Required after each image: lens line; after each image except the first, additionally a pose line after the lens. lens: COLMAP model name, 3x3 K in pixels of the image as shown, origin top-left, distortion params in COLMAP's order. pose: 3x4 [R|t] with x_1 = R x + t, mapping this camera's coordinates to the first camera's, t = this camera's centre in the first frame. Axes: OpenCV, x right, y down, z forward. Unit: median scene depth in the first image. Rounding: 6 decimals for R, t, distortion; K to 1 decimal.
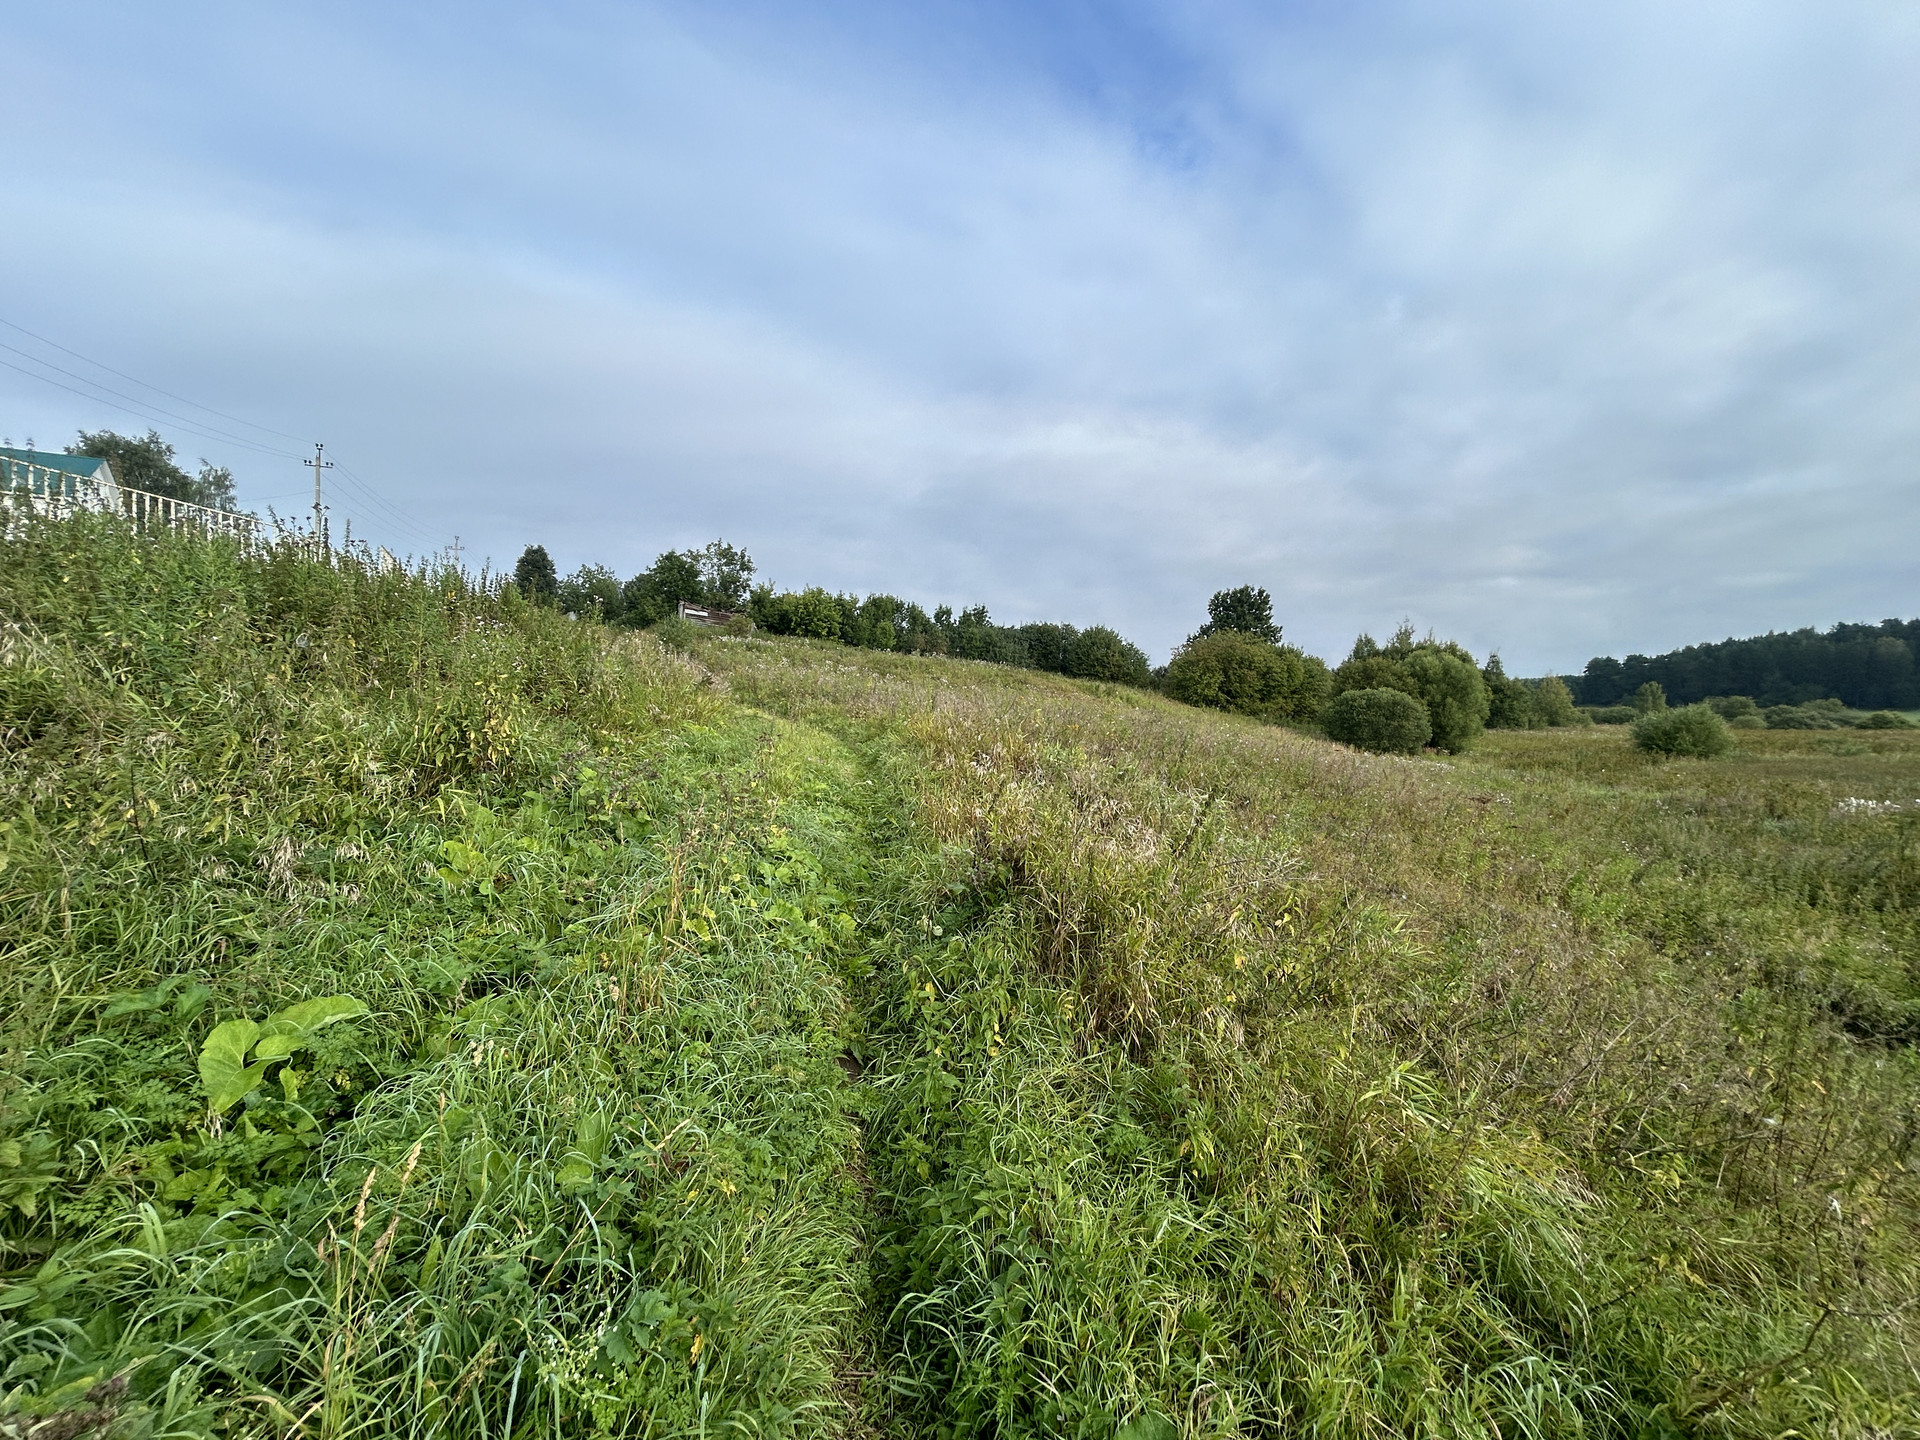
lens RADIAL K [[767.2, 0, 961.8], [0, 767.2, 716.2], [0, 0, 1]] dist [-0.000836, 0.000228]
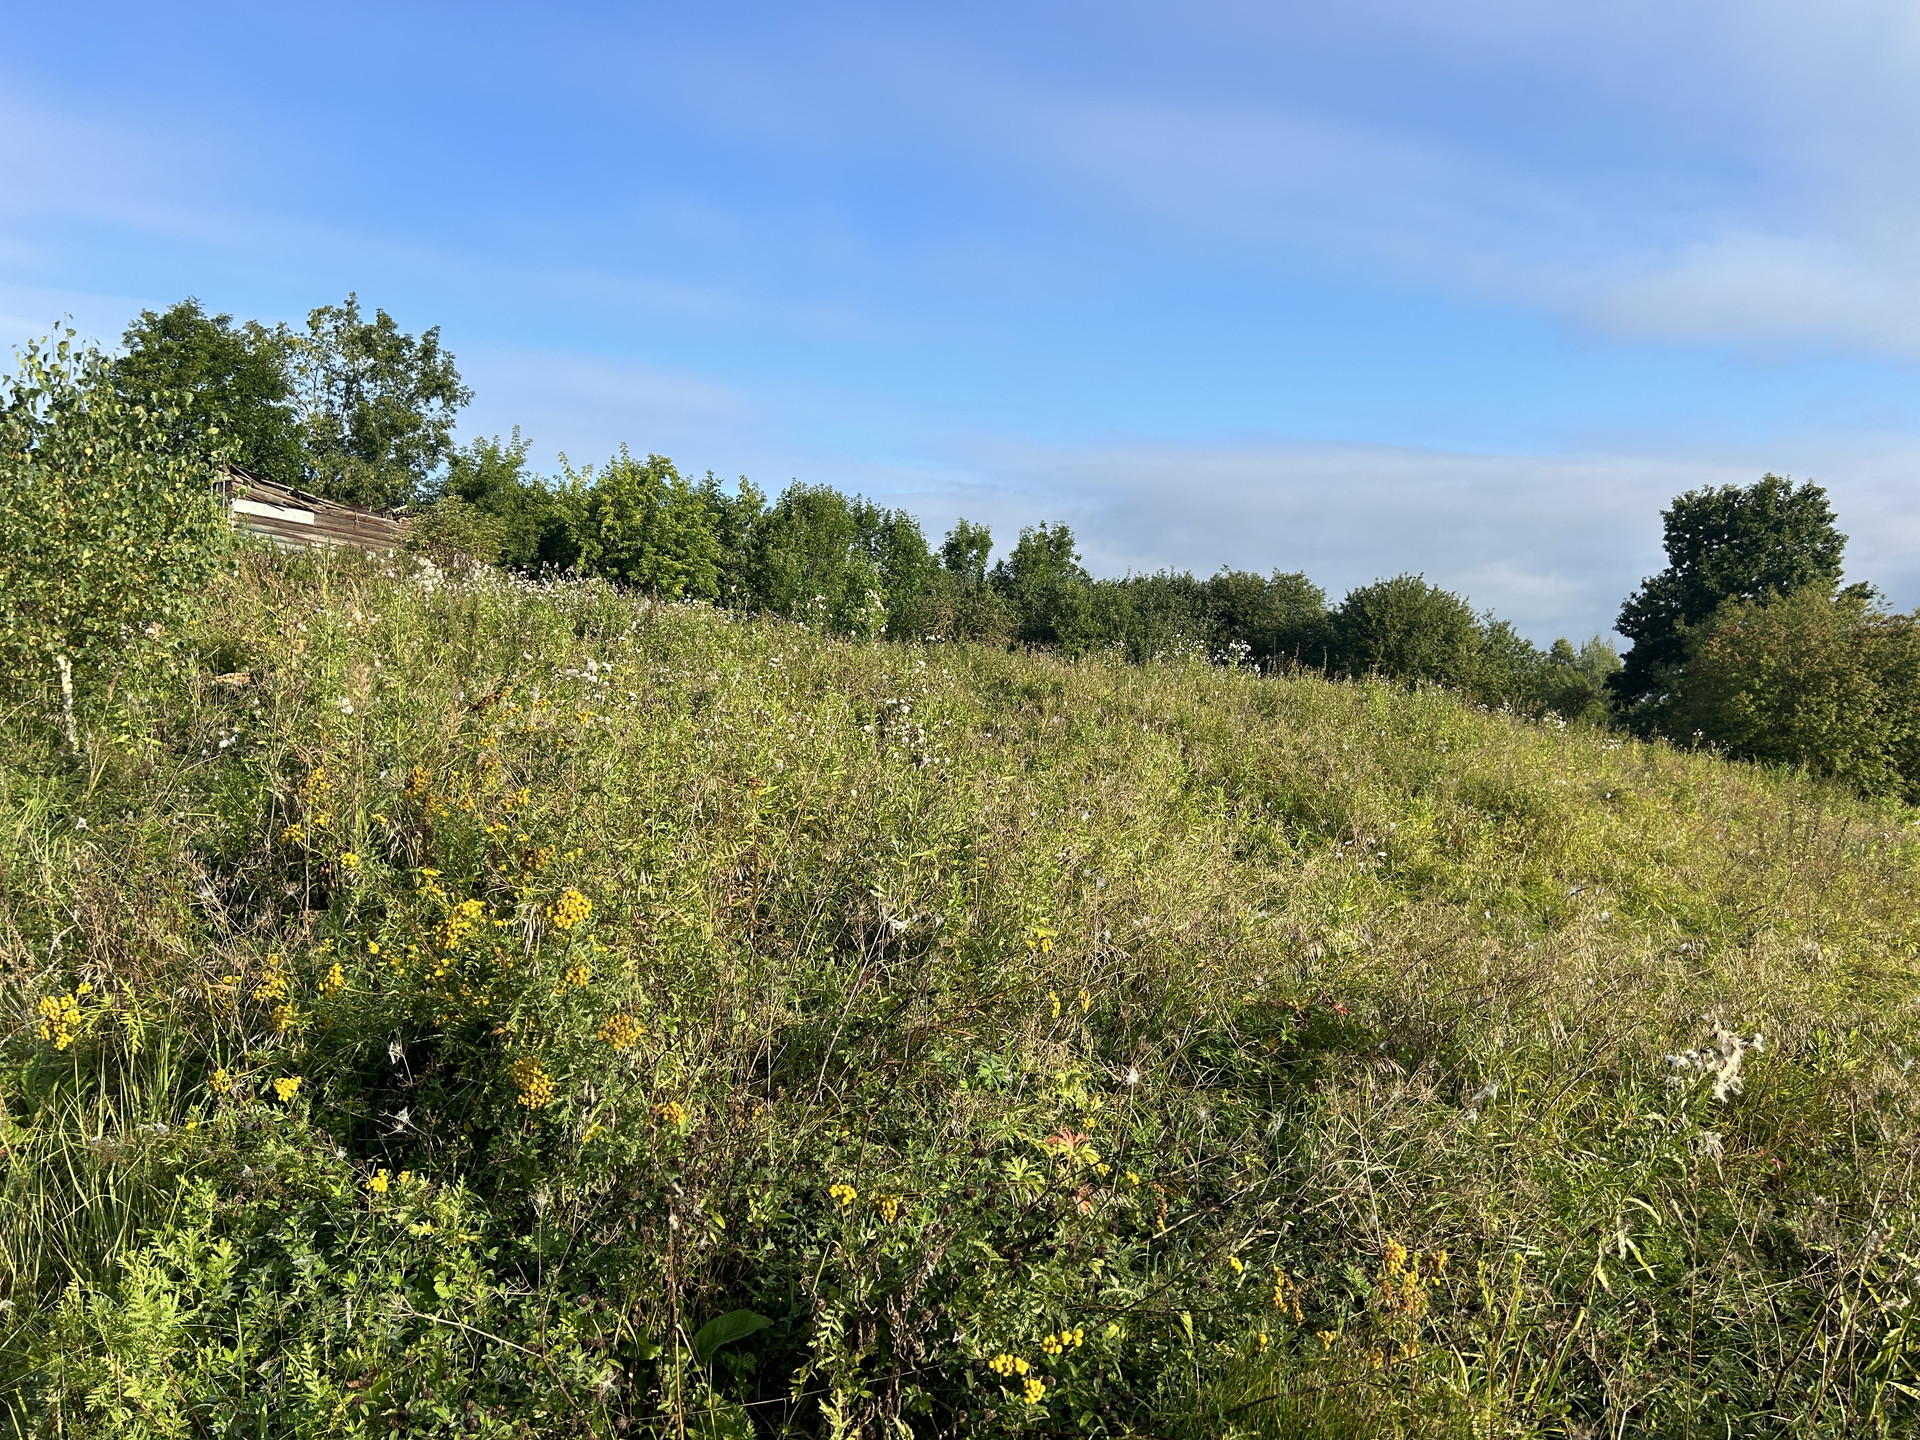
lens RADIAL K [[1421.6, 0, 966.3], [0, 1421.6, 727.4], [0, 0, 1]] dist [0.060122, -0.068830]
pose [[0.993592, -0.002770, 0.112992, -0.121291], [0.005304, 0.999741, -0.022129, -0.032189], [-0.112902, 0.022586, 0.993349, 0.354229]]
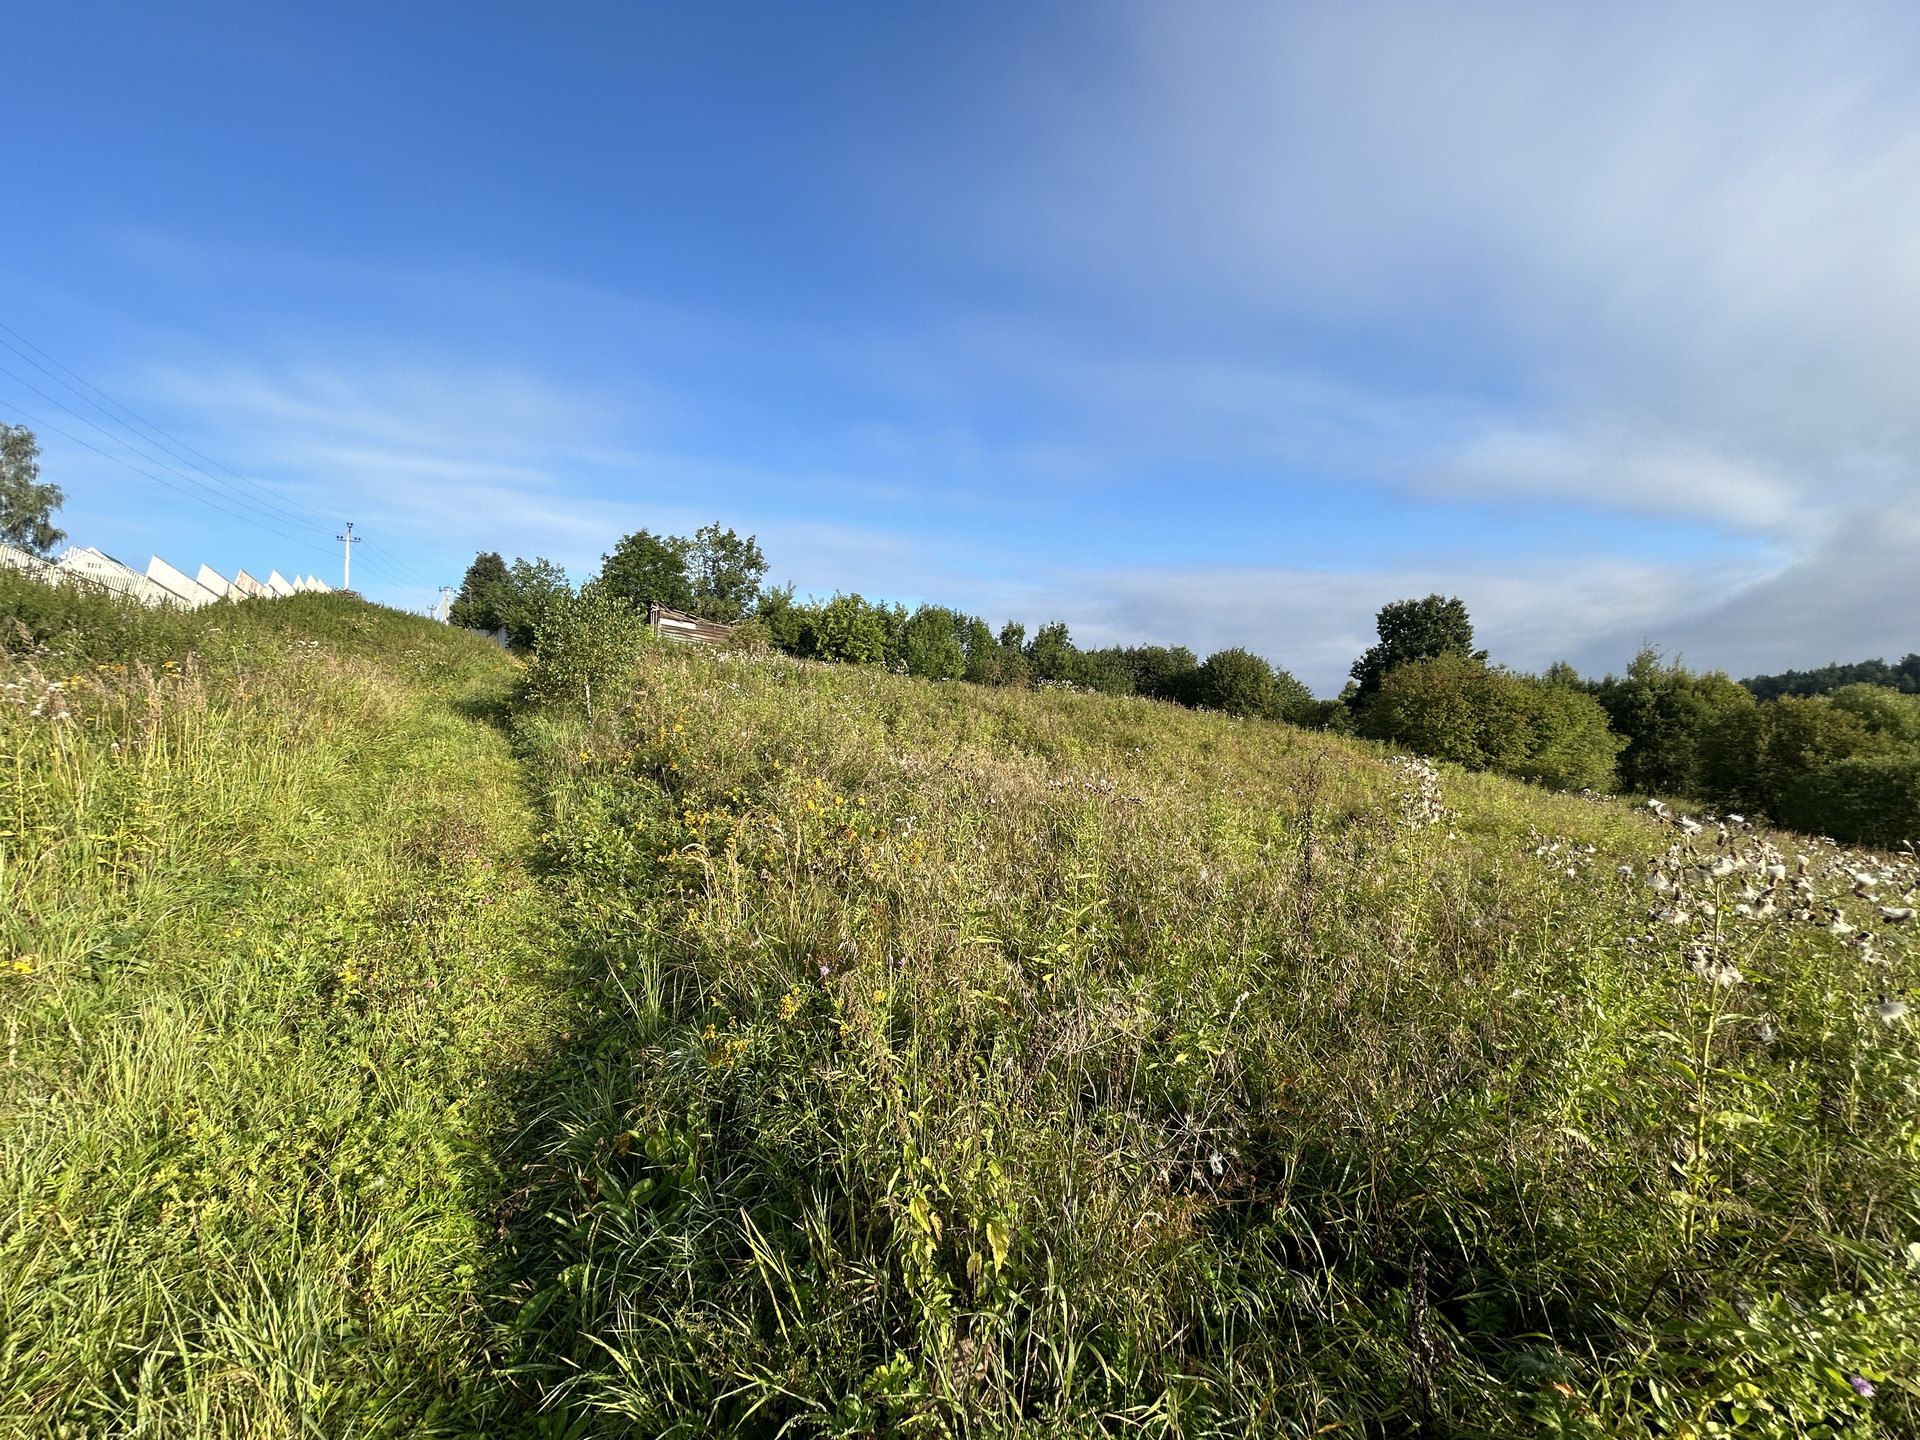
lens RADIAL K [[767.2, 0, 957.3], [0, 767.2, 713.0], [0, 0, 1]] dist [-0.000836, 0.000228]
pose [[0.999991, 0.001375, 0.003936, -0.094123], [-0.001205, 0.999072, -0.043053, -0.026836], [-0.003992, 0.043048, 0.999065, 0.294697]]
